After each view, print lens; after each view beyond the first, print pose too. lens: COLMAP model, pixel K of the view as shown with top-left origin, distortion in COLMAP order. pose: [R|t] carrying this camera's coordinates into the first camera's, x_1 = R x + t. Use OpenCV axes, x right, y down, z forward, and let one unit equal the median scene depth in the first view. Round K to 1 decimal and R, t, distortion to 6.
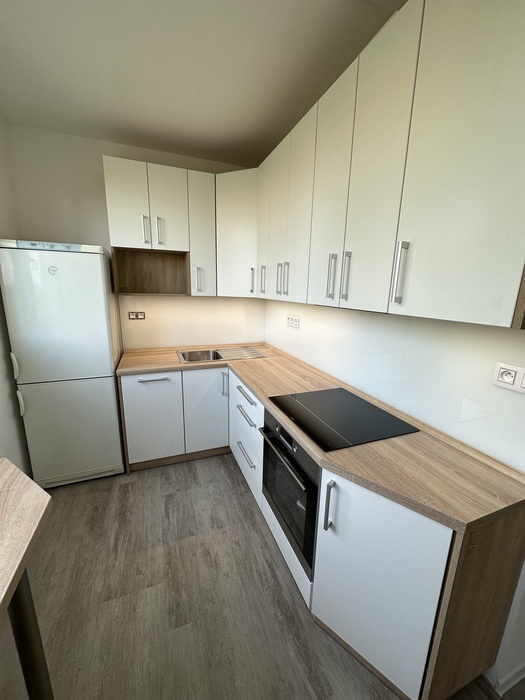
lens RADIAL K [[278.7, 0, 261.5], [0, 278.7, 350.3], [0, 0, 1]] dist [-0.005535, 0.001511]
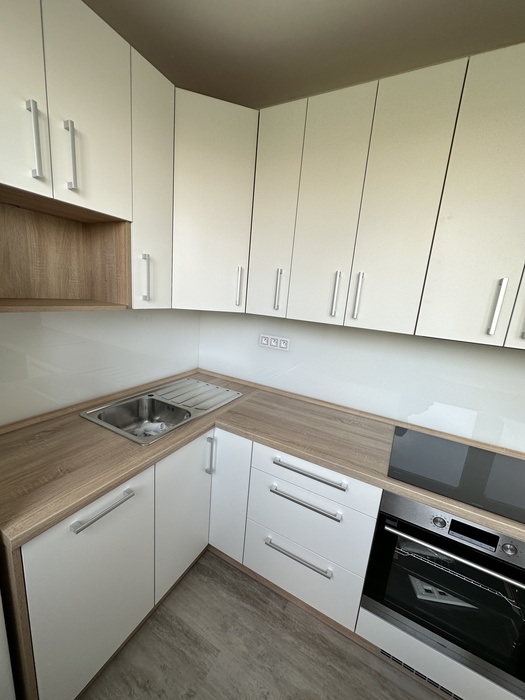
lens RADIAL K [[278.7, 0, 260.8], [0, 278.7, 350.4], [0, 0, 1]] dist [-0.005535, 0.001511]
pose [[0.761996, -0.094583, 0.640638, -0.553987], [0.076128, 0.995500, 0.056425, -0.176597], [-0.643092, 0.005775, 0.765767, 0.615850]]
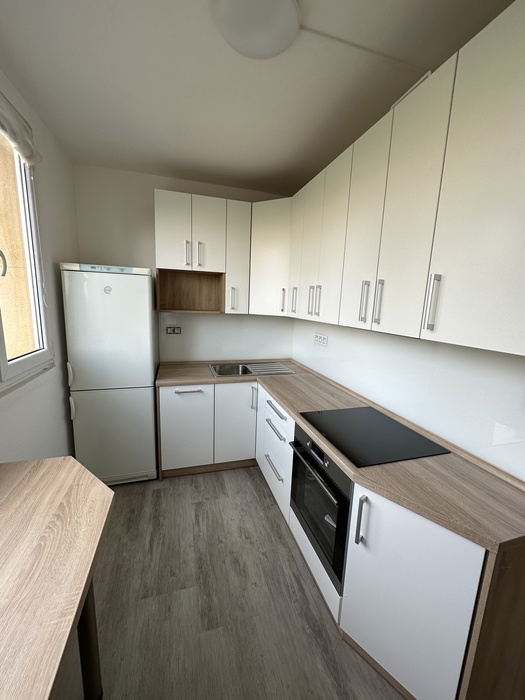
lens RADIAL K [[278.7, 0, 261.3], [0, 278.7, 350.0], [0, 0, 1]] dist [-0.005535, 0.001511]
pose [[0.996881, 0.028128, -0.073737, -0.042689], [-0.031821, 0.998272, -0.049400, -0.010112], [0.072220, 0.051592, 0.996053, -0.062008]]
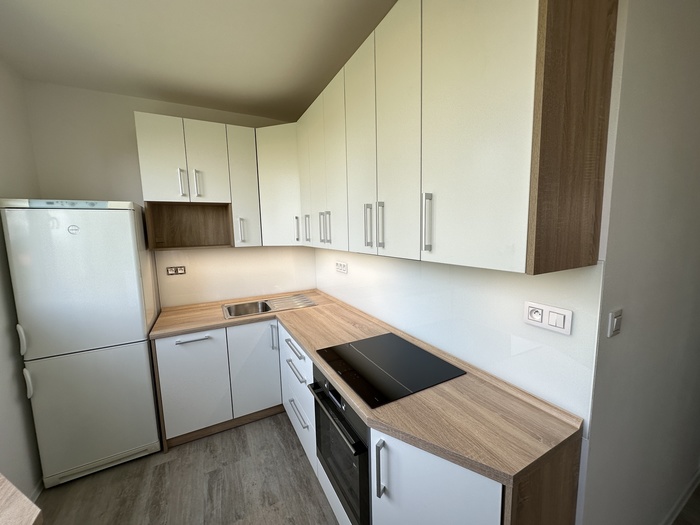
lens RADIAL K [[278.7, 0, 351.0], [0, 278.7, 262.5], [0, 0, 1]] dist [-0.005535, 0.001511]
pose [[0.991895, -0.059412, 0.112311, 0.048815], [0.070678, 0.992560, -0.099147, -0.024631], [-0.105585, 0.106282, 0.988714, 0.010107]]
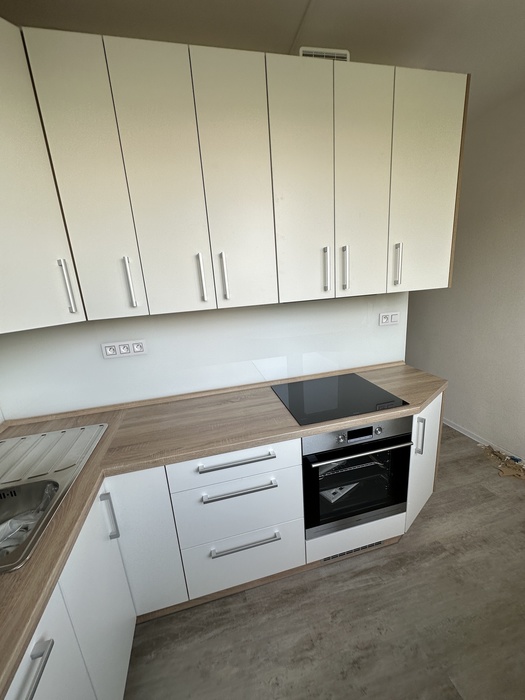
lens RADIAL K [[278.7, 0, 262.6], [0, 278.7, 350.2], [0, 0, 1]] dist [-0.005535, 0.001511]
pose [[0.124726, -0.274654, 0.953419, -0.611828], [0.287425, 0.929722, 0.230227, -0.215501], [-0.949647, 0.245321, 0.194903, 0.811040]]
